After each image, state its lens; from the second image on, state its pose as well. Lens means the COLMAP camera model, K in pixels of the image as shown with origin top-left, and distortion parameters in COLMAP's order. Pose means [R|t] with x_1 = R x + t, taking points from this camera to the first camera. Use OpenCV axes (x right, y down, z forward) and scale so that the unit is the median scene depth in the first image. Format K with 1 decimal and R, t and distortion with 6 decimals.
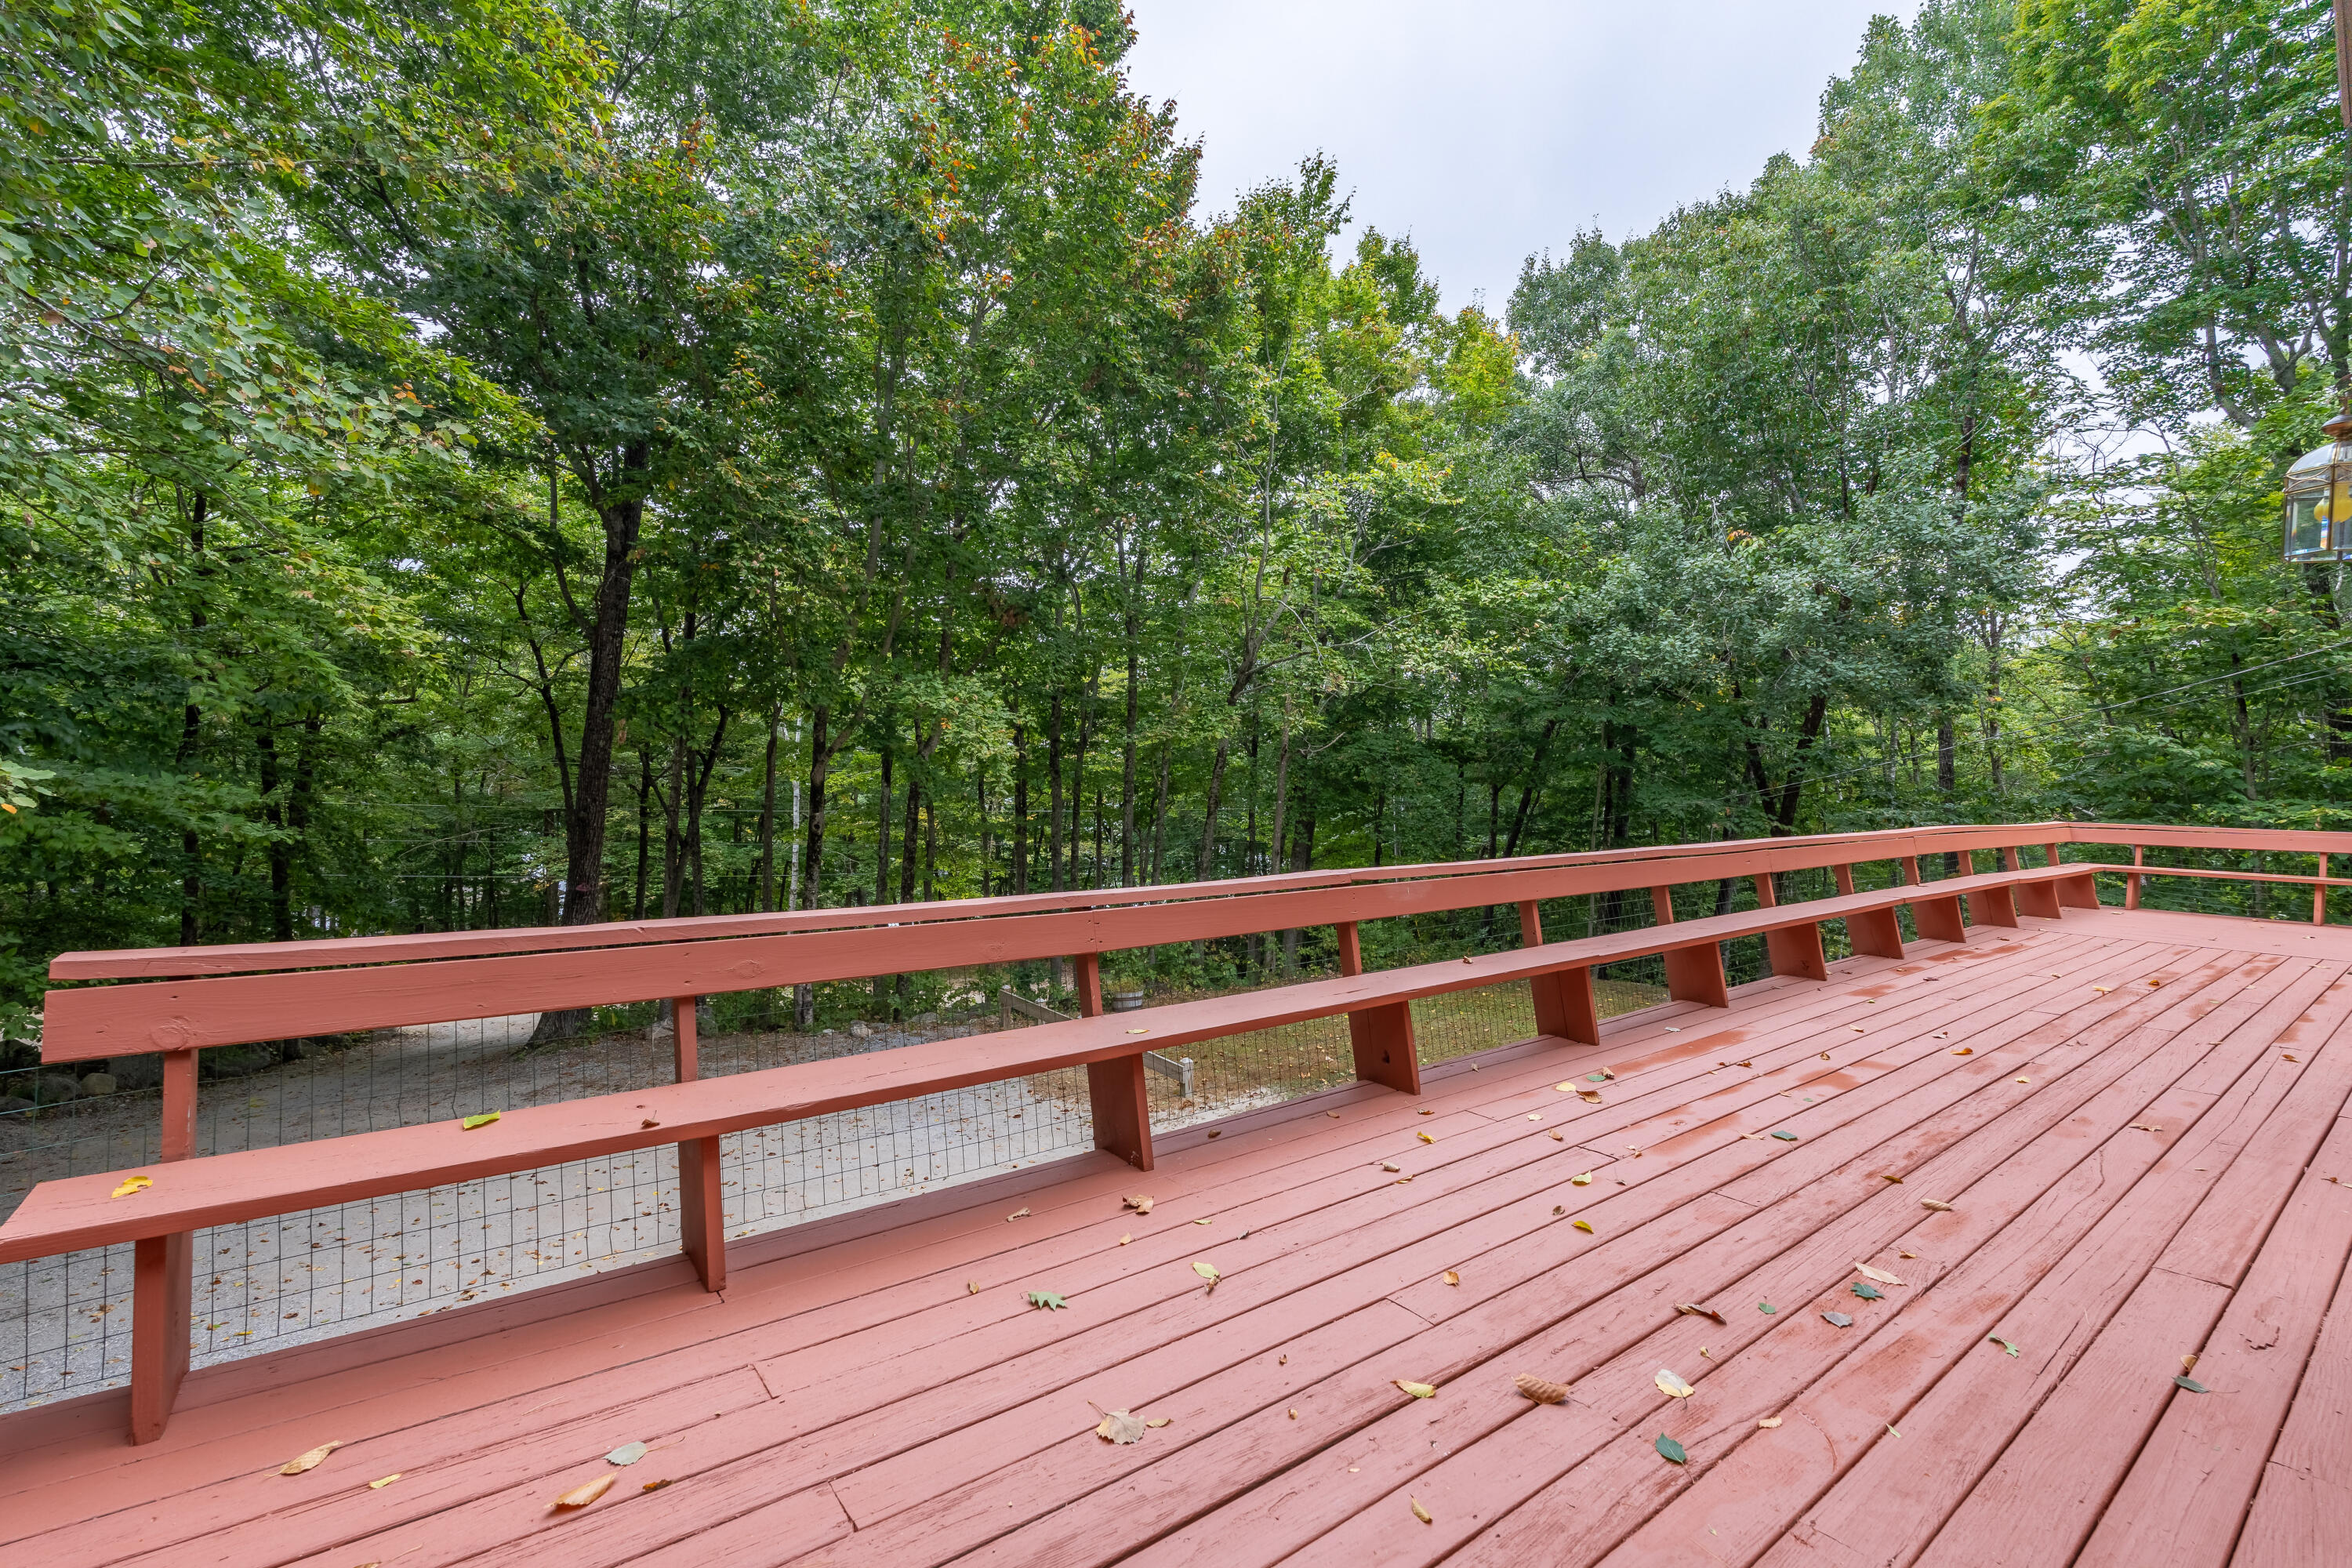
lens RADIAL K [[1028.2, 0, 1177.0], [0, 1028.2, 772.1], [0, 0, 1]] dist [-0.010509, 0.001607]
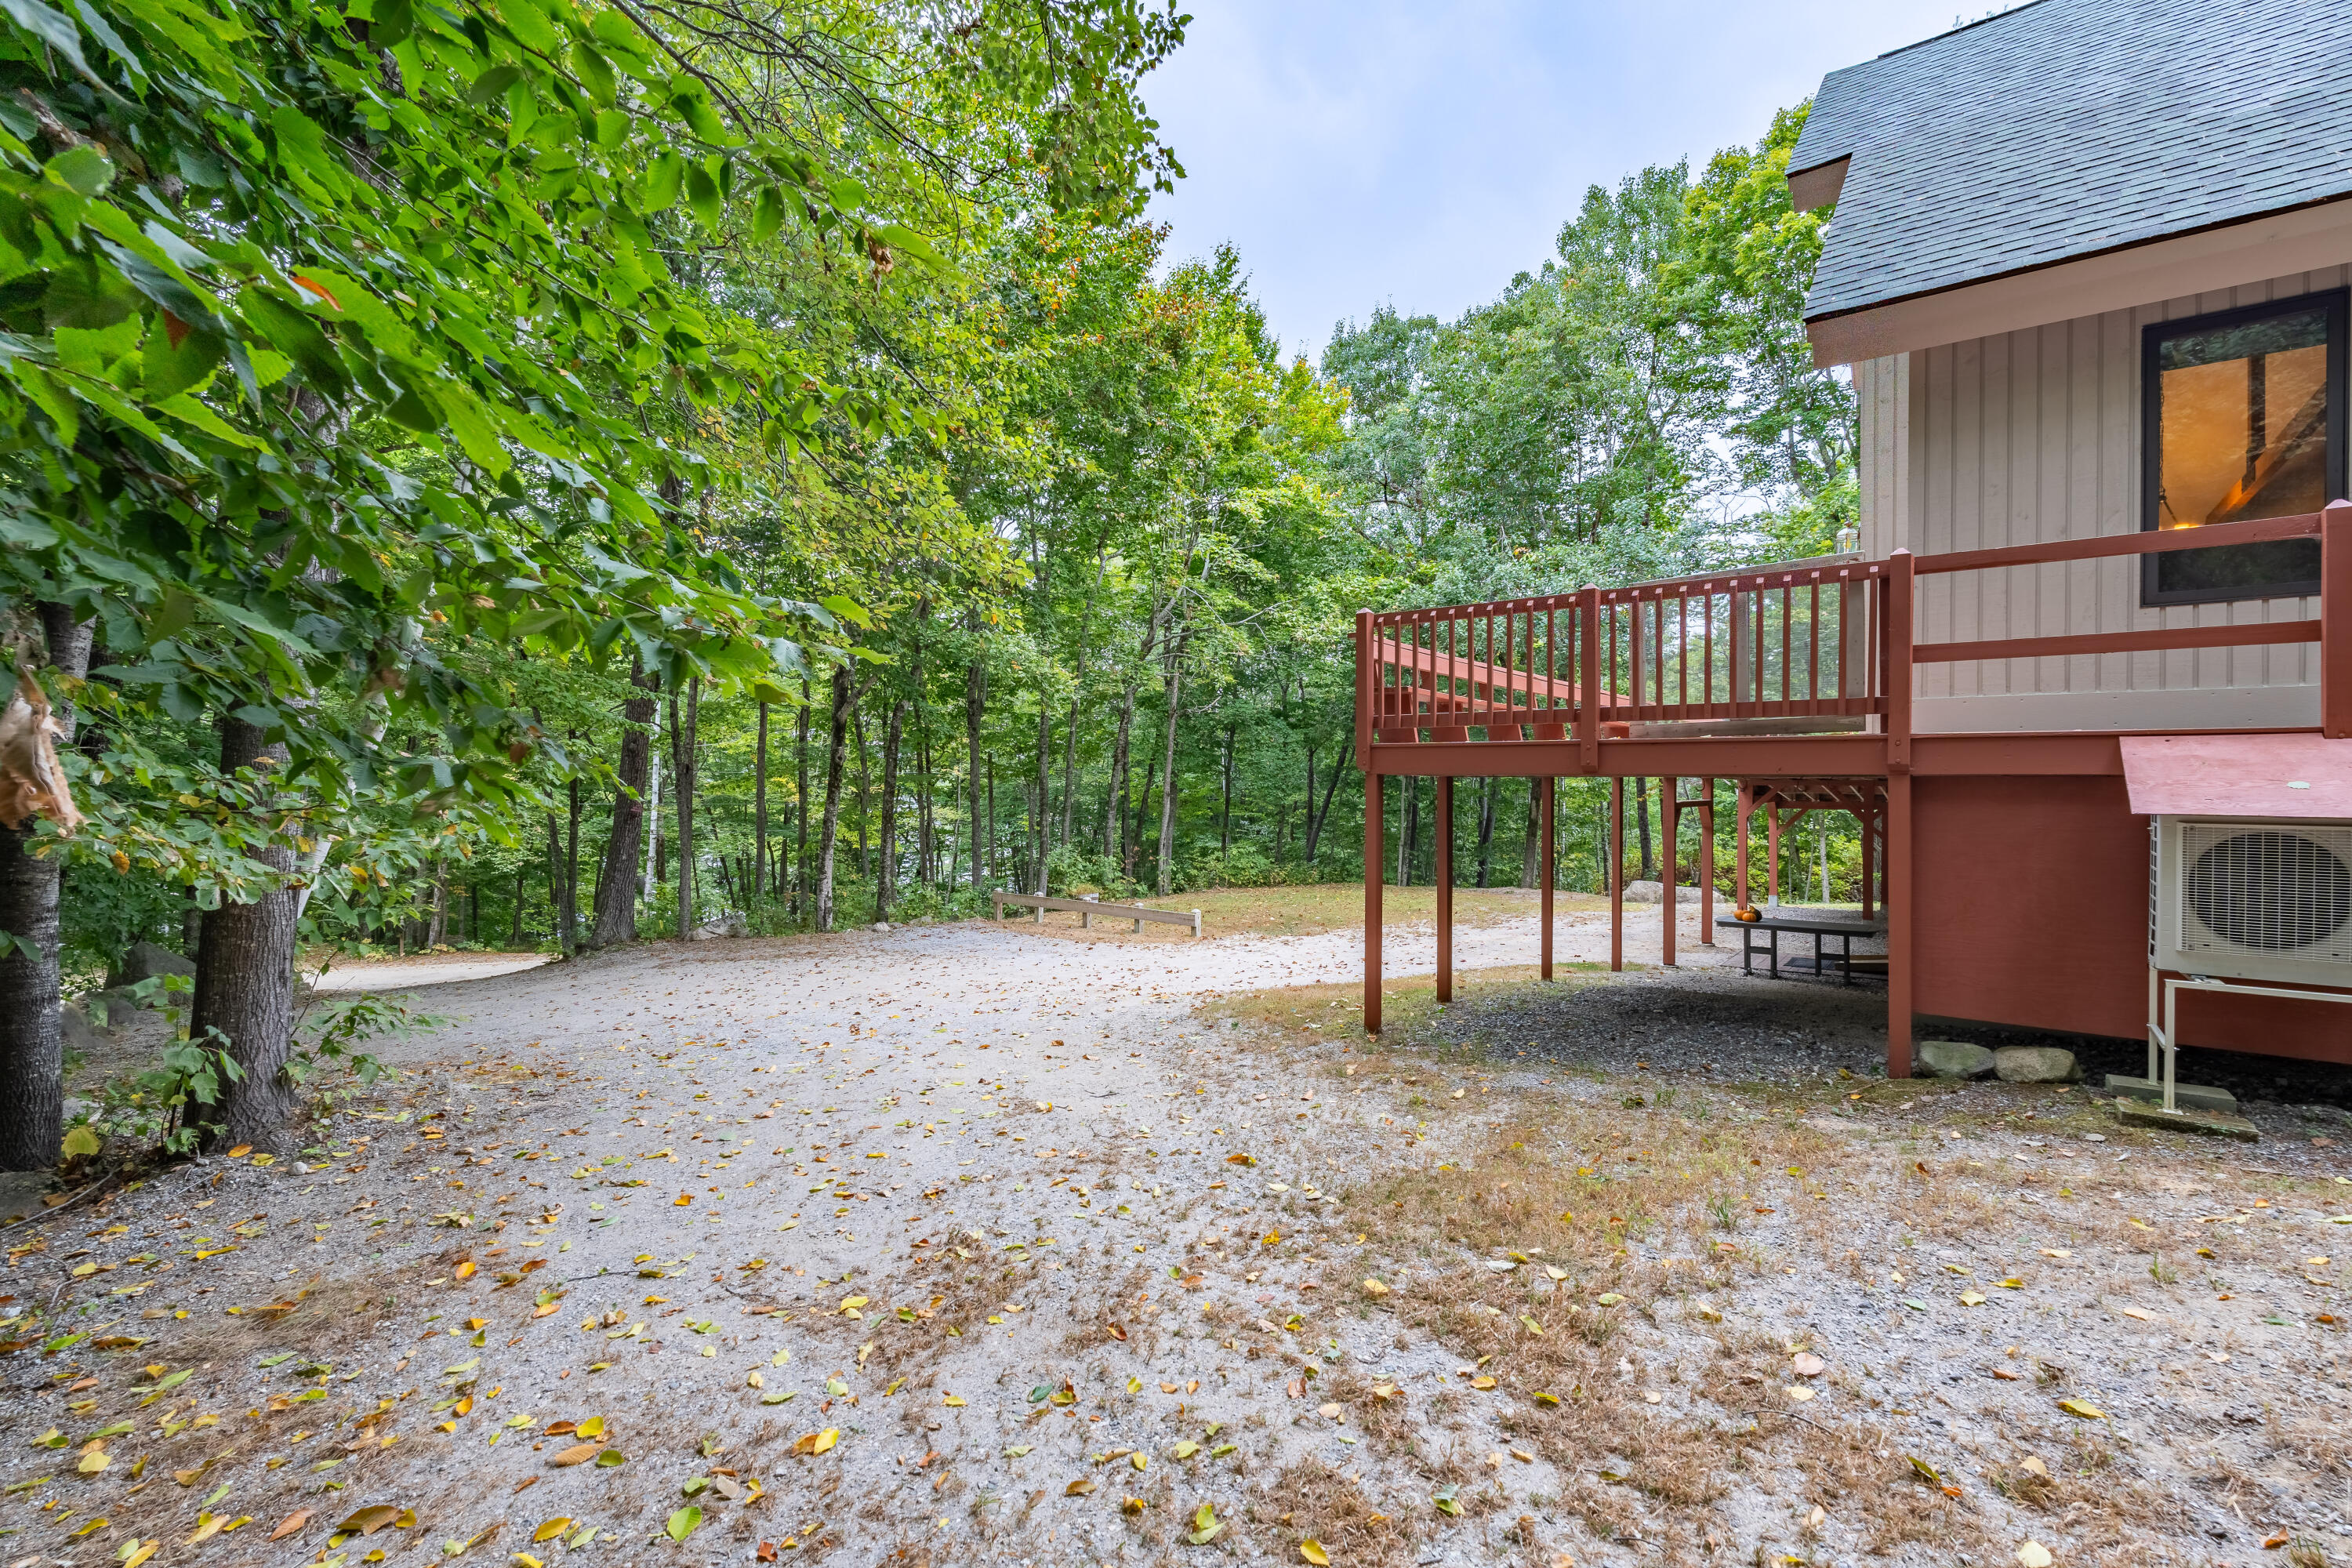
lens RADIAL K [[1028.2, 0, 1177.3], [0, 1028.2, 775.3], [0, 0, 1]] dist [-0.010509, 0.001607]
pose [[0.965709, -0.007511, 0.259517, -0.258272], [0.006461, 0.999967, 0.004902, 0.062569], [-0.259546, -0.003057, 0.965726, -0.231699]]
